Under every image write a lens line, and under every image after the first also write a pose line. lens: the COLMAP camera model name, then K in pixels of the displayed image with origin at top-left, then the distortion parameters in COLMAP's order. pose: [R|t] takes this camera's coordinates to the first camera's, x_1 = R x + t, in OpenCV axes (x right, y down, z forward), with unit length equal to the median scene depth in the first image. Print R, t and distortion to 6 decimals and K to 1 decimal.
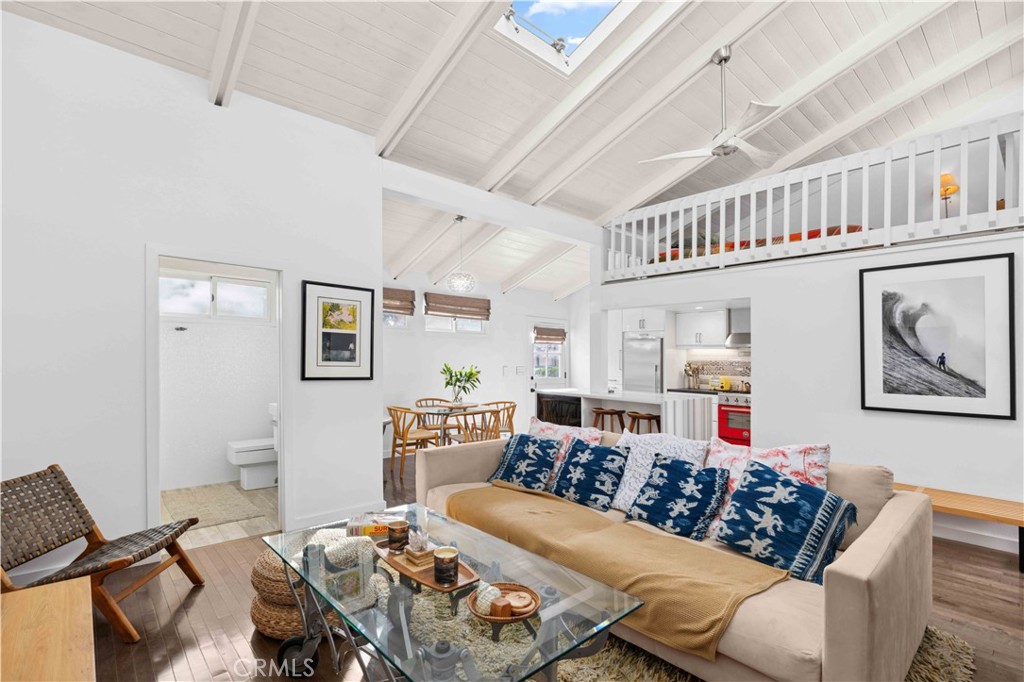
lens RADIAL K [[469.2, 0, 506.2], [0, 469.2, 359.4], [0, 0, 1]] dist [0.002792, -0.002094]
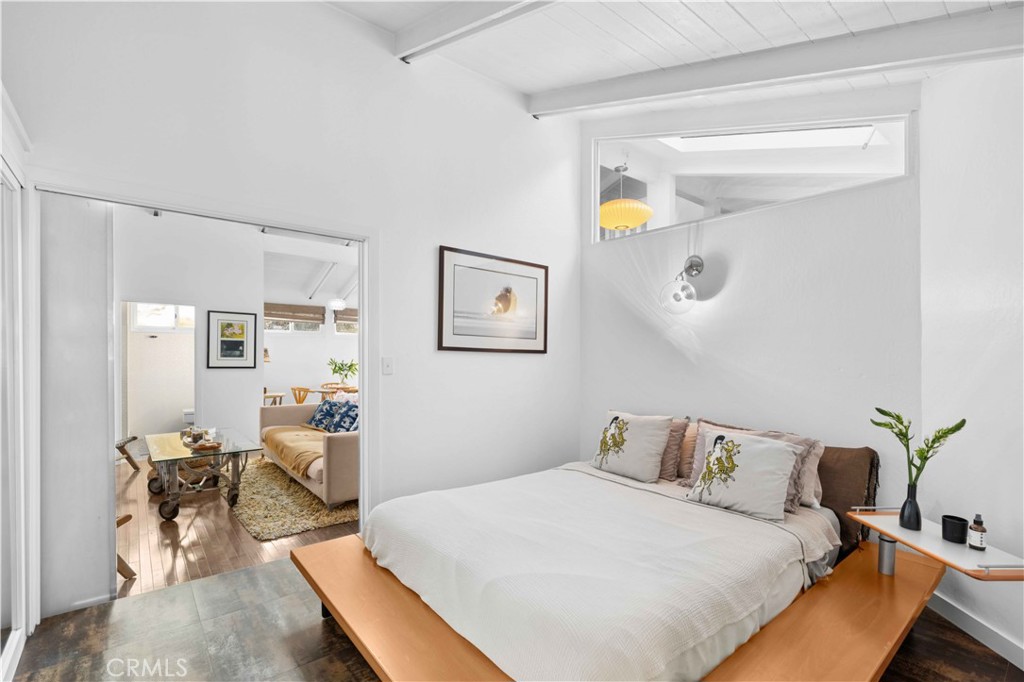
lens RADIAL K [[469.2, 0, 511.7], [0, 469.2, 356.8], [0, 0, 1]] dist [0.002792, -0.002094]
pose [[0.998154, -0.000013, -0.060728, 0.765471], [0.000501, 0.999968, 0.008022, -0.009991], [0.060726, -0.008037, 0.998122, -0.644025]]
